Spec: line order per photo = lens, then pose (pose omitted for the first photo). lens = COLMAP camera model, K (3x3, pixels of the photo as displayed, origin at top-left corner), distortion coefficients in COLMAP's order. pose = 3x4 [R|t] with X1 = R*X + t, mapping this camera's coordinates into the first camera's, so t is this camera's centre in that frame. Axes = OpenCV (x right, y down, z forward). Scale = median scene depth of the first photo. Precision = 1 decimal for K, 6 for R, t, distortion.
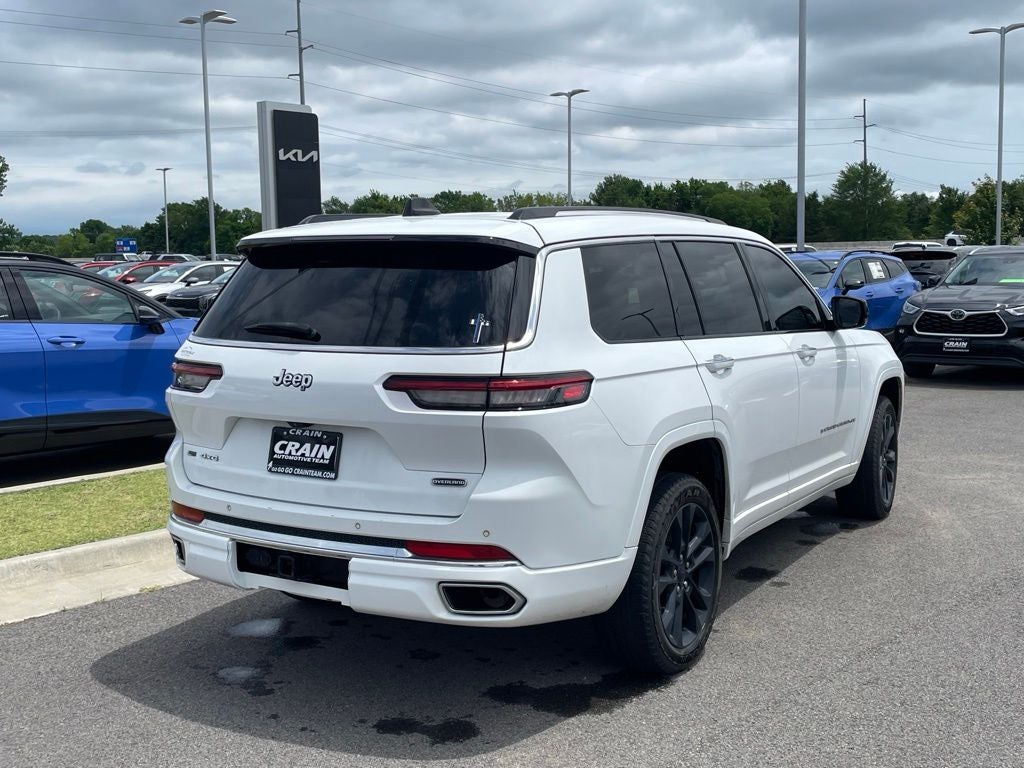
lens RADIAL K [[1138.3, 0, 507.8], [0, 1138.3, 369.5], [0, 0, 1]] dist [0.117793, -0.266651]
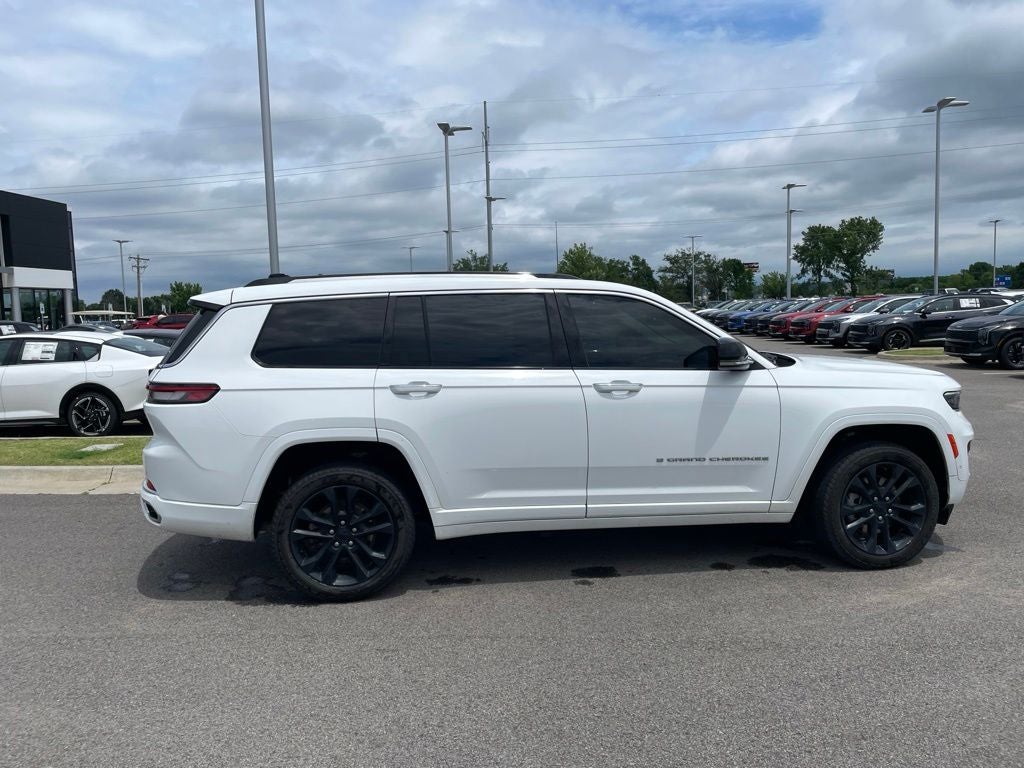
lens RADIAL K [[780.7, 0, 512.0], [0, 780.7, 384.0], [0, 0, 1]] dist [0.031339, -0.004290]
pose [[0.625008, 0.068872, -0.777574, 1.133604], [-0.054471, 0.997520, 0.044570, -0.067421], [0.778715, 0.014499, 0.627210, 0.622028]]
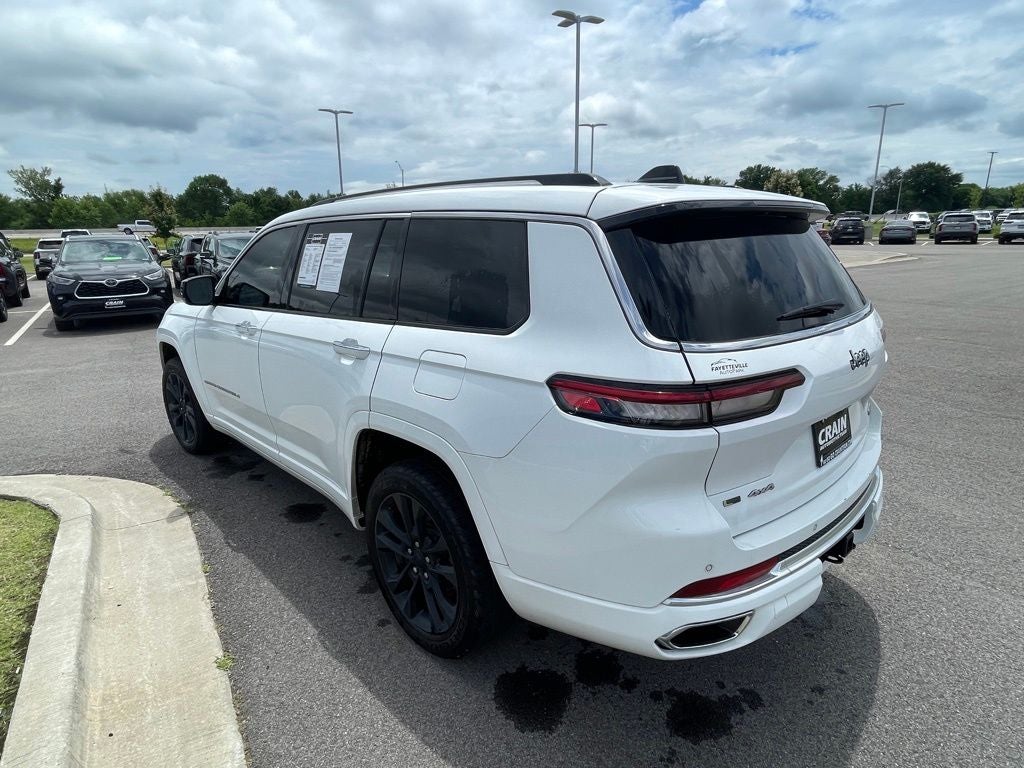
lens RADIAL K [[581.1, 0, 491.4], [0, 581.1, 384.2], [0, 0, 1]] dist [-0.003871, 0.002650]
pose [[0.252766, -0.239294, 0.937469, -0.695989], [0.107630, 0.969873, 0.218546, -0.104400], [-0.961522, 0.045658, 0.270906, 1.130302]]
